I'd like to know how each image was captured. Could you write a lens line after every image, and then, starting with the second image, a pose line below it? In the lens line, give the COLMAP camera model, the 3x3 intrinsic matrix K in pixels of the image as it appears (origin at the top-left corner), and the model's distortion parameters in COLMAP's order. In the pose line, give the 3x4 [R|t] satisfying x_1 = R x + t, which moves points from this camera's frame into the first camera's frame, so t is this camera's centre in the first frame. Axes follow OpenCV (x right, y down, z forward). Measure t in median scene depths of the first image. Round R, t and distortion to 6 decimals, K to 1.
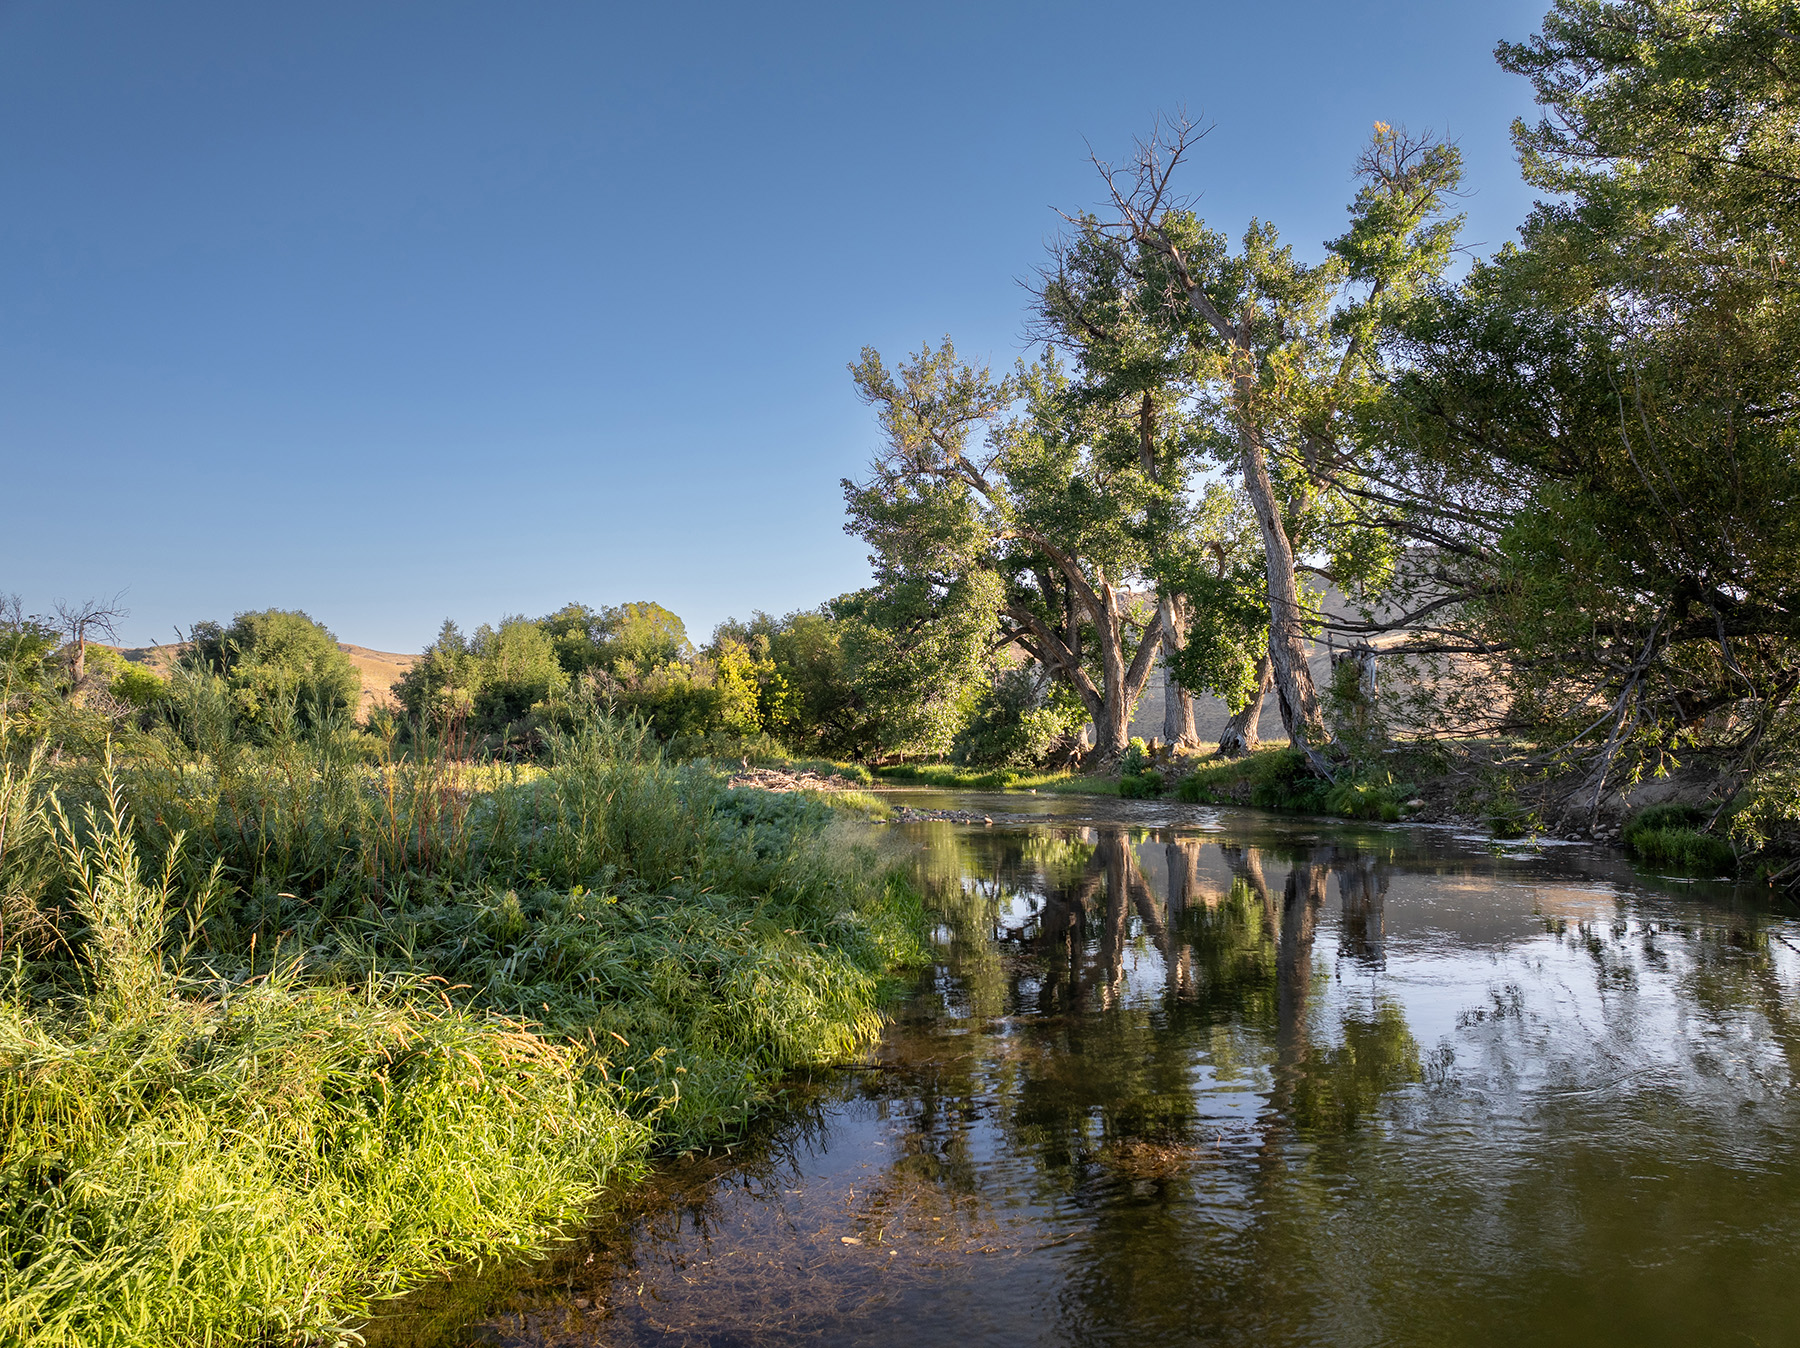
lens RADIAL K [[1269.0, 0, 908.0], [0, 1269.0, 669.6], [0, 0, 1]] dist [-0.031863, -0.007974]
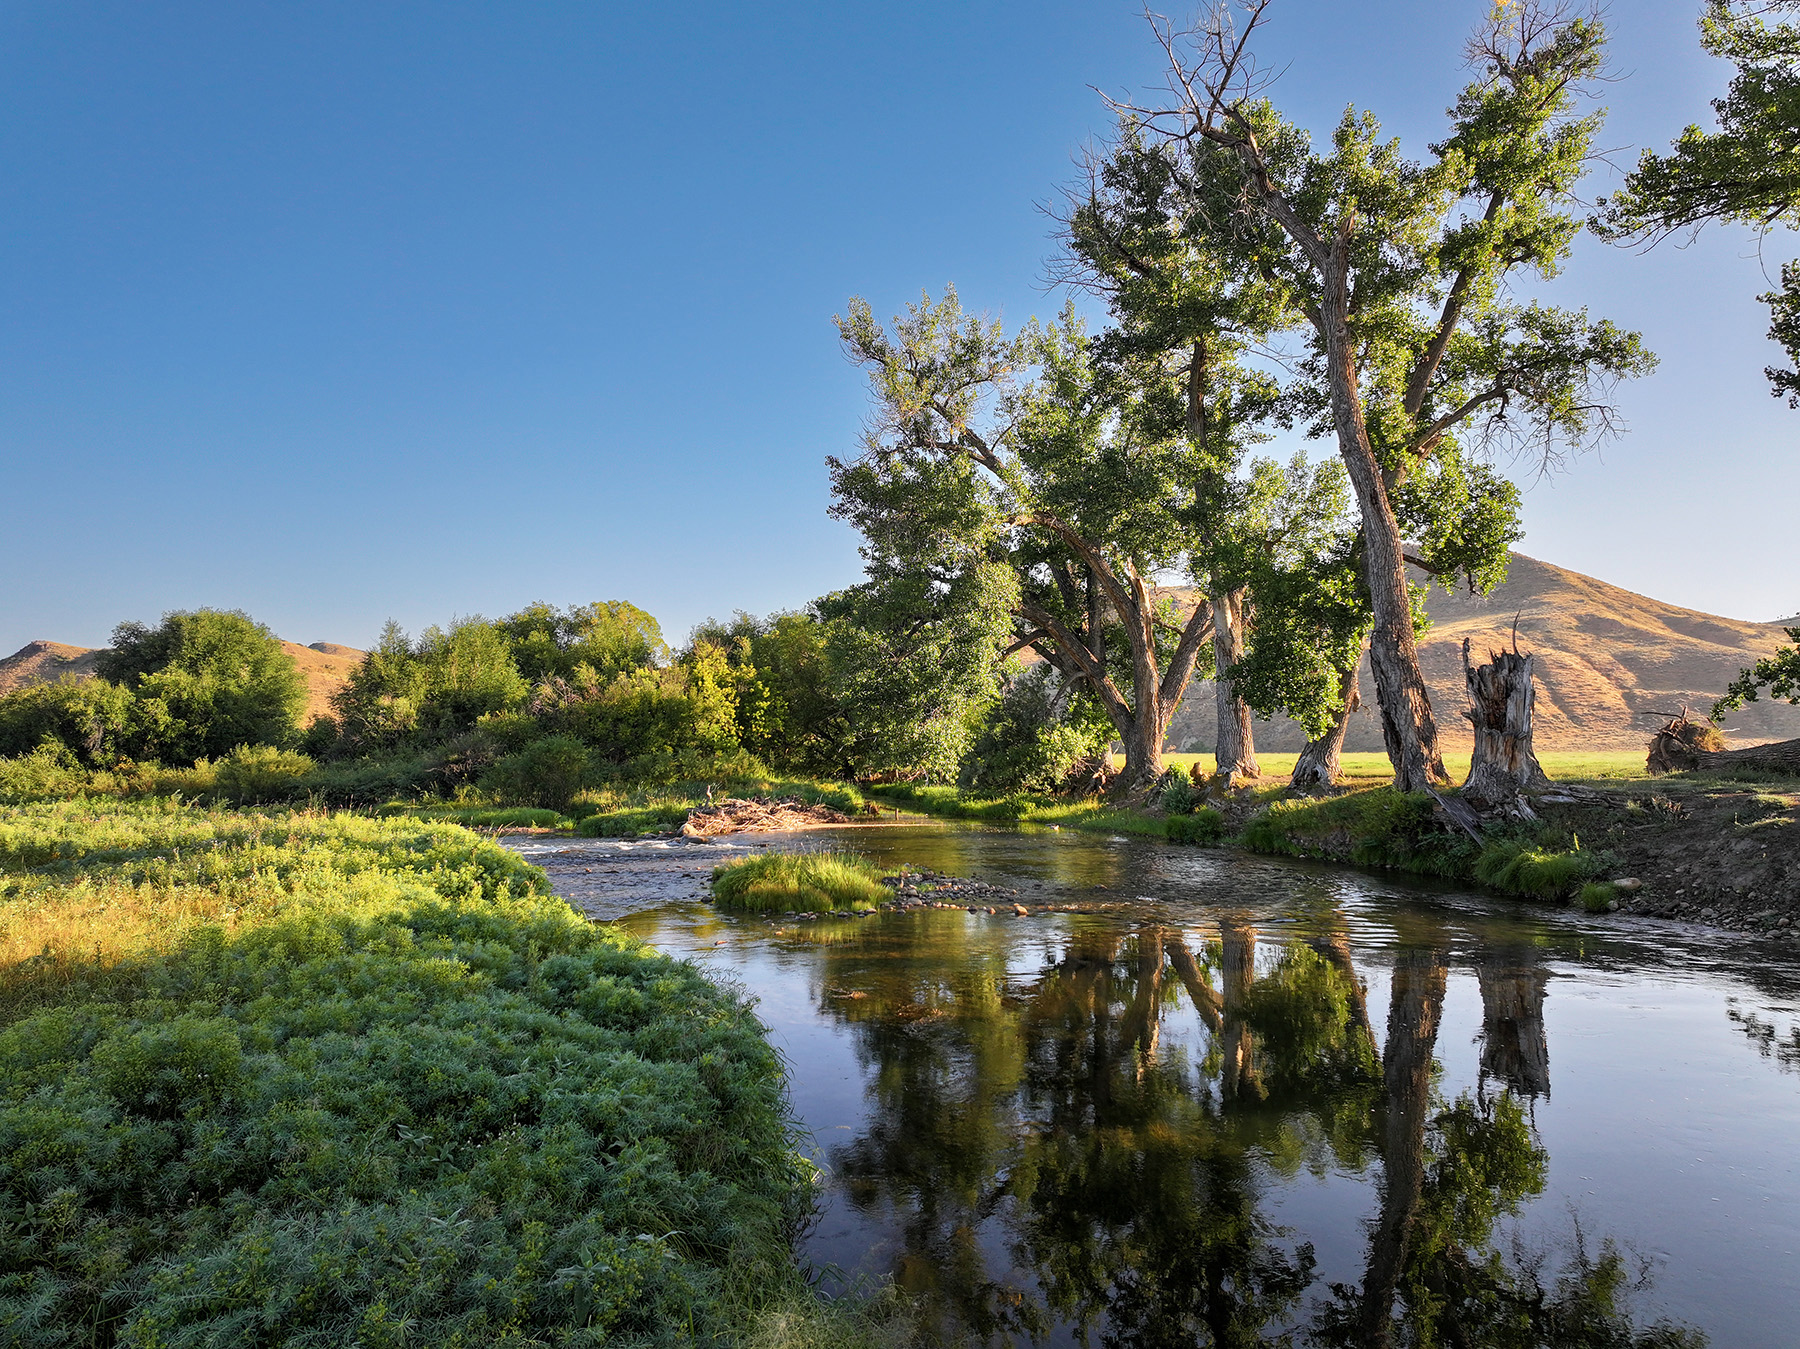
lens RADIAL K [[1267.4, 0, 907.0], [0, 1267.4, 670.1], [0, 0, 1]] dist [0.004004, 0.012077]
pose [[0.999996, -0.001109, 0.002751, -0.000839], [0.001106, 0.999999, 0.001057, -0.007476], [-0.002752, -0.001054, 0.999996, 0.153989]]
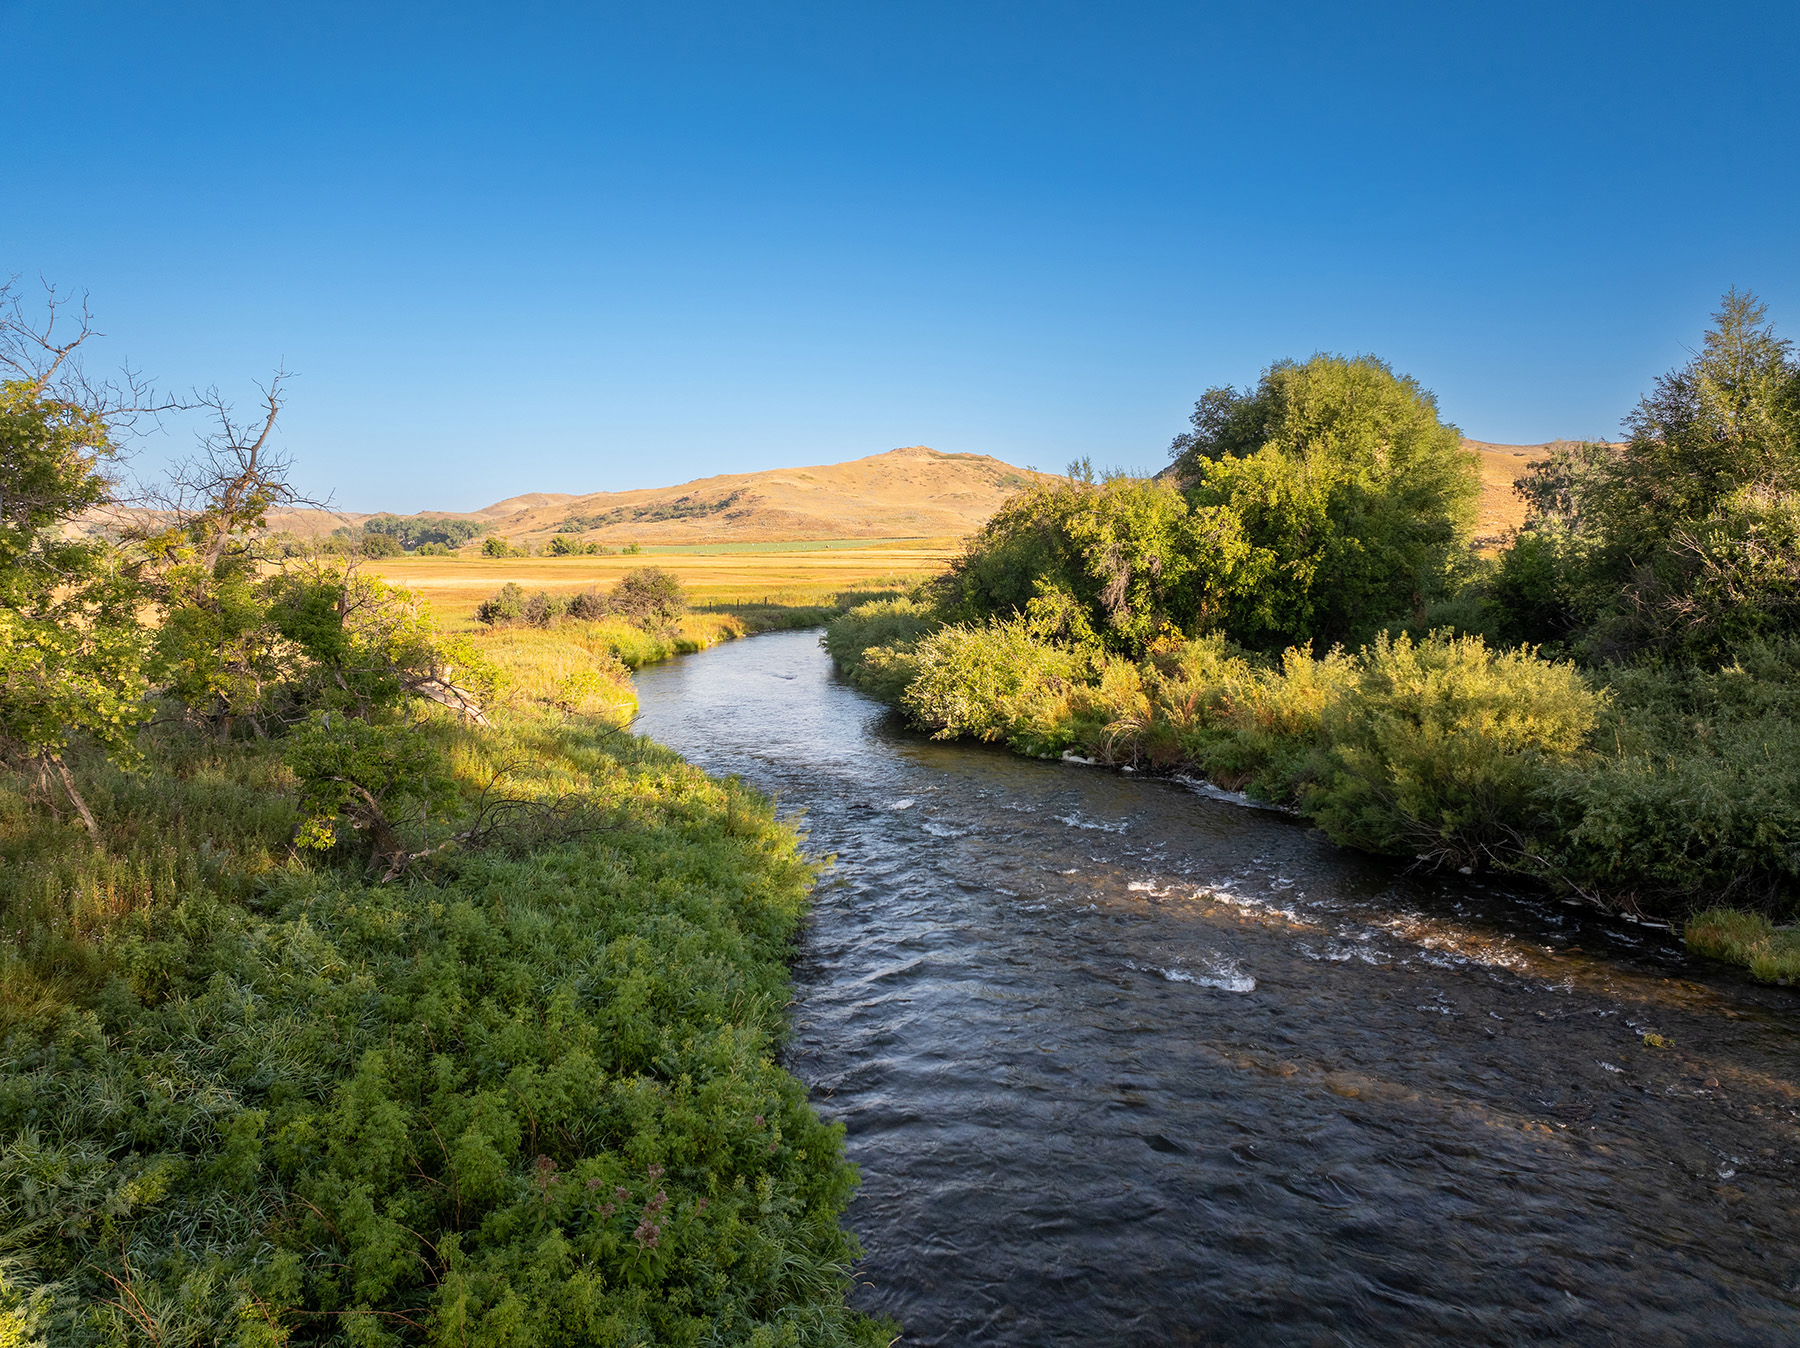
lens RADIAL K [[1269.0, 0, 908.0], [0, 1269.0, 669.6], [0, 0, 1]] dist [-0.031863, -0.007974]
pose [[0.677320, 0.066750, -0.732654, -0.403609], [0.051197, 0.989184, 0.137453, 0.008094], [0.733905, -0.130610, 0.666577, 0.912409]]
